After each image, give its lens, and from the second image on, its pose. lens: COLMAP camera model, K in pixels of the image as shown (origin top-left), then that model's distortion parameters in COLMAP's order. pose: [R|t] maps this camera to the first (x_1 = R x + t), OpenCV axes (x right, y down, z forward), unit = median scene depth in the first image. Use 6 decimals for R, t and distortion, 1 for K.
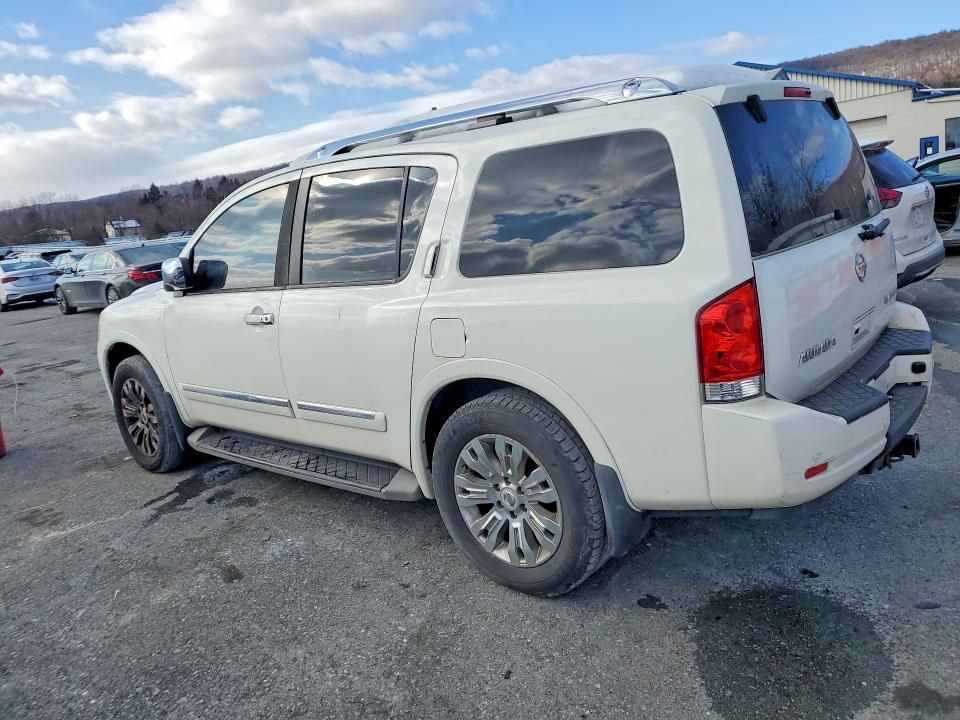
lens RADIAL K [[790.4, 0, 455.6], [0, 790.4, 359.0], [0, 0, 1]] dist [-0.001037, -0.001083]
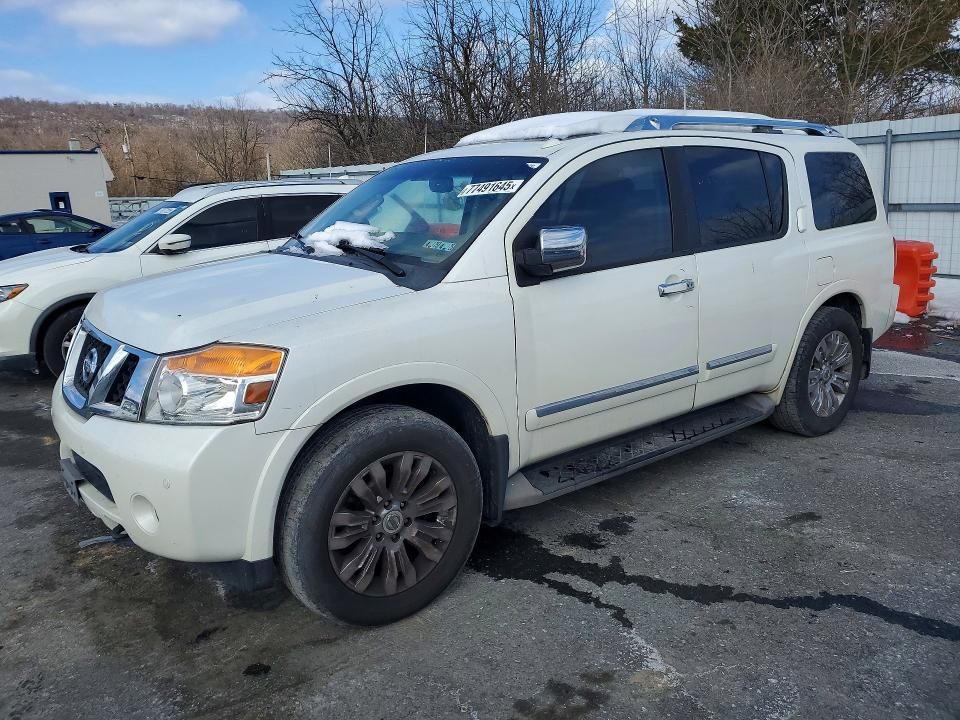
lens RADIAL K [[790.4, 0, 455.6], [0, 790.4, 359.0], [0, 0, 1]] dist [-0.001037, -0.001083]
pose [[0.176852, -0.125977, 0.976142, -1.066182], [0.224957, 0.970696, 0.084518, -0.097200], [-0.958185, 0.204643, 0.200009, 0.931964]]
